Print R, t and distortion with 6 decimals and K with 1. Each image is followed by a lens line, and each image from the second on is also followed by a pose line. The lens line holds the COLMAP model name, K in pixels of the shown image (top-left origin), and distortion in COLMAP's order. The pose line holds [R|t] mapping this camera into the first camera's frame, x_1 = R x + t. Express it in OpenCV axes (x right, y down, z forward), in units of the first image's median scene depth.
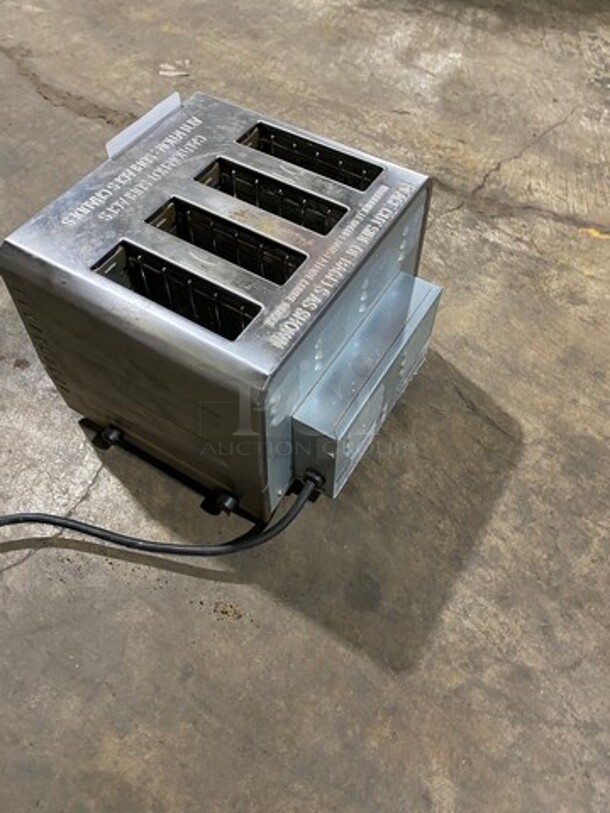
lens RADIAL K [[613.3, 0, 313.5], [0, 613.3, 407.4], [0, 0, 1]] dist [0.004283, -0.006570]
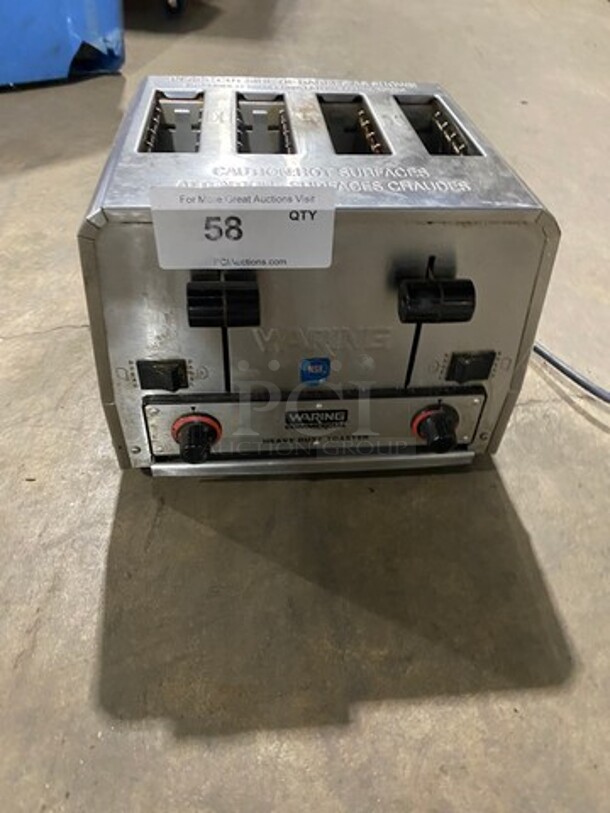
lens RADIAL K [[613.3, 0, 309.8], [0, 613.3, 408.5], [0, 0, 1]] dist [0.004283, -0.006570]
pose [[-0.594538, -0.573582, 0.563496, -0.783605], [0.641192, 0.084667, 0.762696, -0.879762], [-0.485178, 0.814761, 0.317438, 0.968118]]
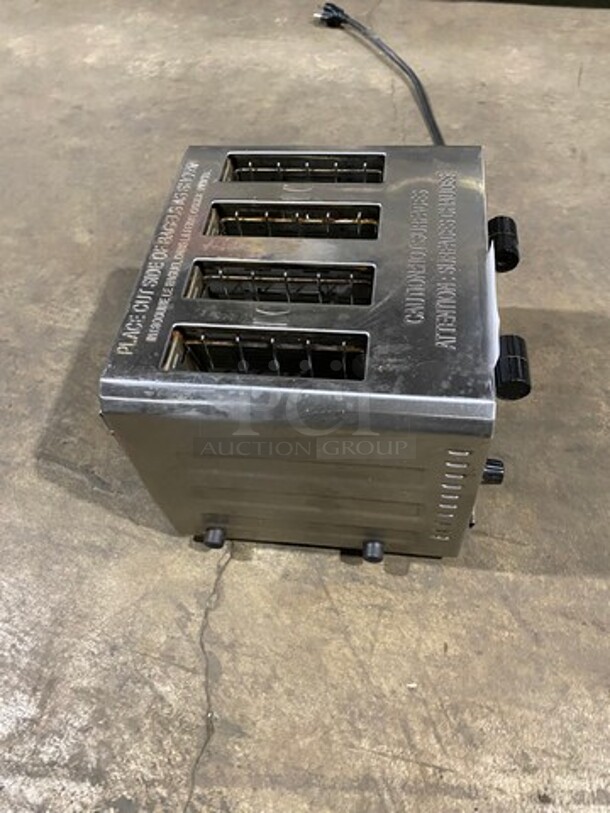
lens RADIAL K [[613.3, 0, 310.4], [0, 613.3, 406.5], [0, 0, 1]] dist [0.004283, -0.006570]
pose [[-0.908701, 0.379040, -0.174905, 0.095933], [-0.307248, -0.323642, 0.894905, -1.106608], [0.282598, 0.866940, 0.410553, 0.769545]]
